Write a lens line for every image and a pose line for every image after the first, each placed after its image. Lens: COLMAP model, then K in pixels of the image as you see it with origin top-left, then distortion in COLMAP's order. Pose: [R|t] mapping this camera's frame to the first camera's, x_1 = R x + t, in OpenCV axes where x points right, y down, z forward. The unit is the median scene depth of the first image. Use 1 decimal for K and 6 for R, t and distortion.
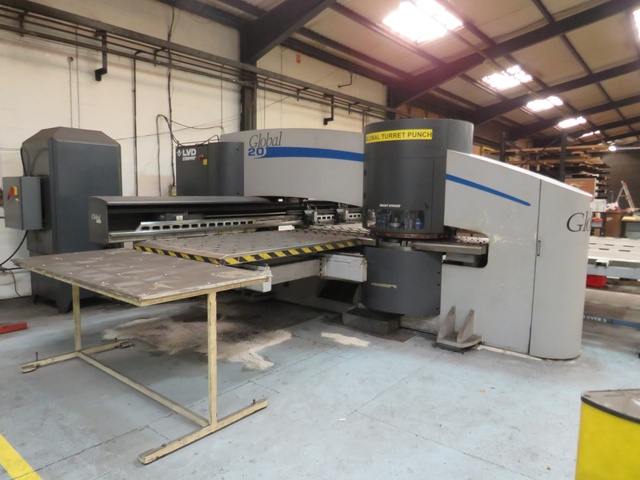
lens RADIAL K [[456.2, 0, 320.0], [0, 456.2, 240.0], [0, 0, 1]] dist [-0.009883, -0.002073]
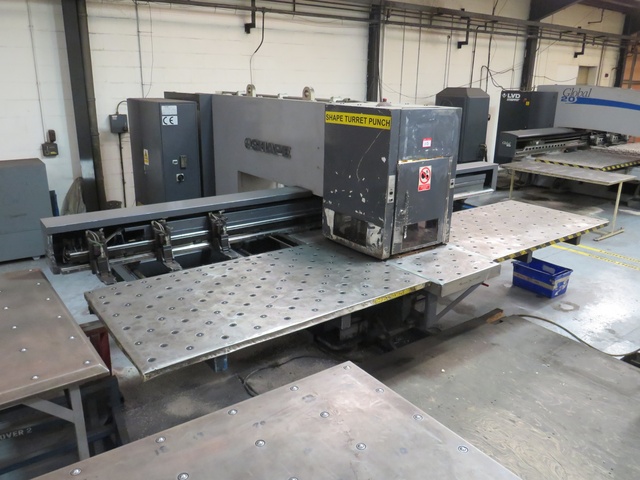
lens RADIAL K [[531.5, 0, 320.0], [0, 531.5, 240.0], [0, 0, 1]] dist [-0.078189, 0.073782]
pose [[0.973785, 0.064292, -0.218194, -0.495535], [-0.021736, 0.981137, 0.192089, -0.038619], [0.226428, -0.182310, 0.956814, -0.920312]]
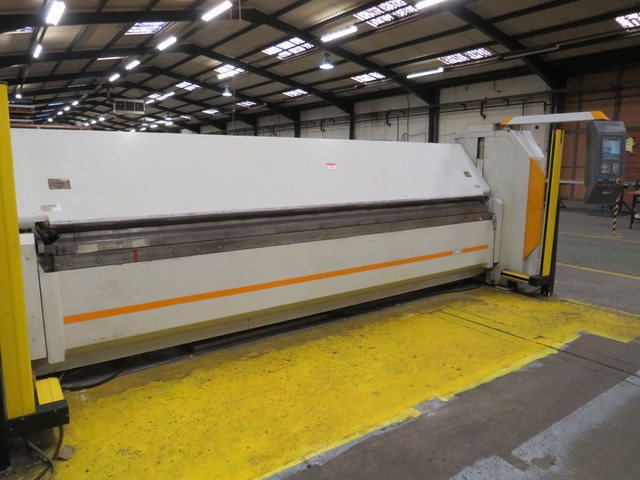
lens RADIAL K [[456.2, 0, 320.0], [0, 456.2, 240.0], [0, 0, 1]] dist [-0.009883, -0.002073]
pose [[-0.258247, 0.144392, -0.955227, 2.961531], [-0.111762, 0.977663, 0.177998, -0.057618], [0.959592, 0.152725, -0.236341, 1.355723]]
